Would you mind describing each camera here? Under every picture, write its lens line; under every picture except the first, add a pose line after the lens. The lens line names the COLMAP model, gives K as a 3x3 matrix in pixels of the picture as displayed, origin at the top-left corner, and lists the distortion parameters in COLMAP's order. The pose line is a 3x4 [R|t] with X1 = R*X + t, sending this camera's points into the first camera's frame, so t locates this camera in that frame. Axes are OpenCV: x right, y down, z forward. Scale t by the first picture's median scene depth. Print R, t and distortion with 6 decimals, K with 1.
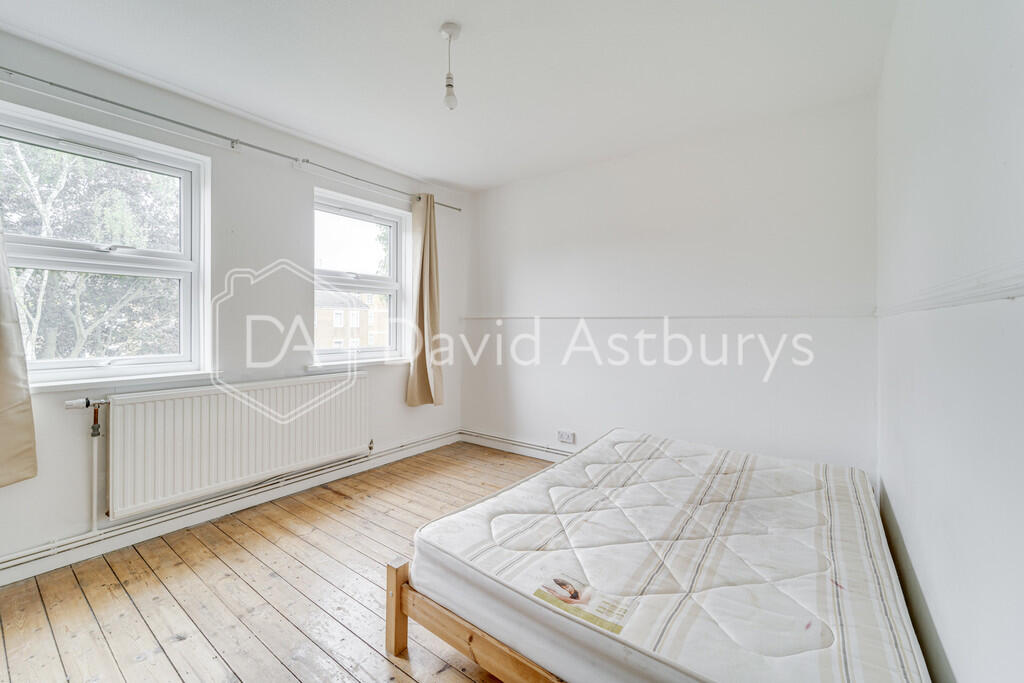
lens RADIAL K [[425.8, 0, 514.1], [0, 425.8, 326.2], [0, 0, 1]] dist [0.010103, -0.002683]
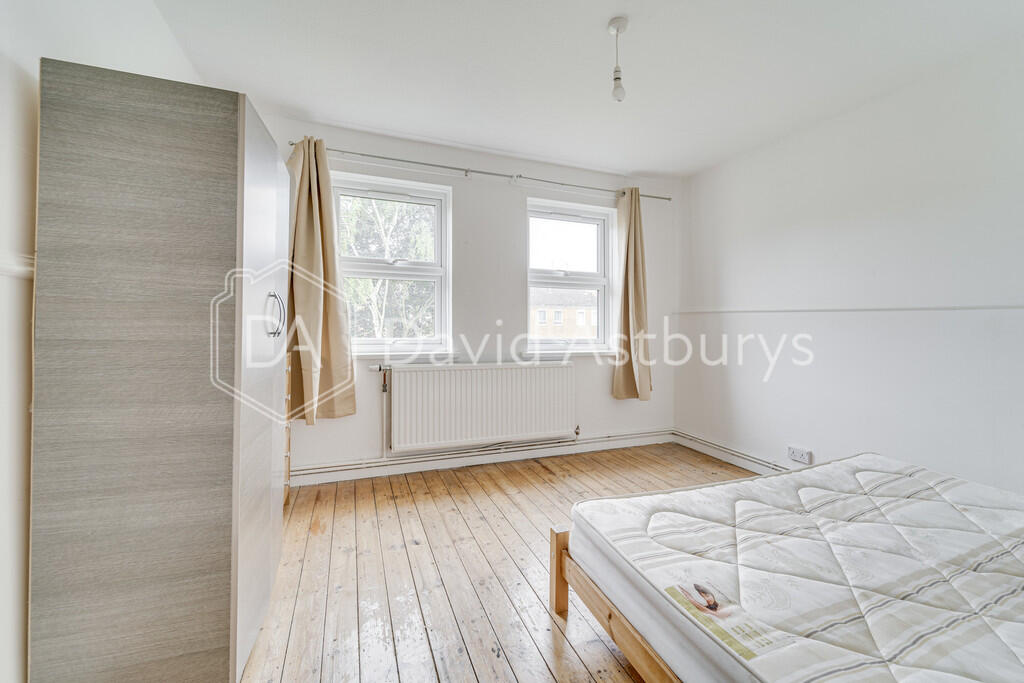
lens RADIAL K [[425.8, 0, 514.1], [0, 425.8, 326.2], [0, 0, 1]] dist [0.010103, -0.002683]
pose [[0.852173, 0.013221, -0.523093, 0.122090], [-0.012196, 0.999911, 0.005403, 0.017423], [0.523118, 0.001776, 0.852258, 0.002520]]
